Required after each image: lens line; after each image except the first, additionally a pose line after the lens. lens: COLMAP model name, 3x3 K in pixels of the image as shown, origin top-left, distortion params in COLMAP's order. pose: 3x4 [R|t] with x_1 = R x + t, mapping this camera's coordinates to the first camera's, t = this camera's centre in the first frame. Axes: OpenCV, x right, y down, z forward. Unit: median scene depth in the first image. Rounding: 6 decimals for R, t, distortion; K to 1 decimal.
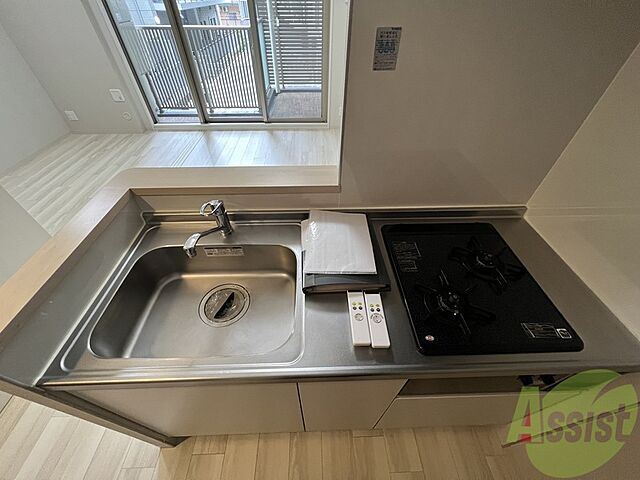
lens RADIAL K [[256.5, 0, 320.0], [0, 256.5, 240.0], [0, 0, 1]] dist [-0.000913, -0.000100]
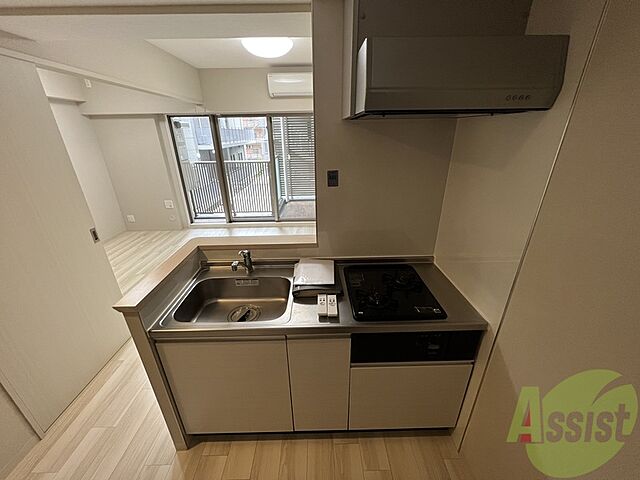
lens RADIAL K [[256.5, 0, 320.0], [0, 256.5, 240.0], [0, 0, 1]] dist [-0.000913, -0.000100]
pose [[0.999664, -0.012551, -0.022687, 0.043110], [0.003316, 0.929728, -0.368233, 0.130576], [0.025714, 0.368034, 0.929457, -0.199198]]
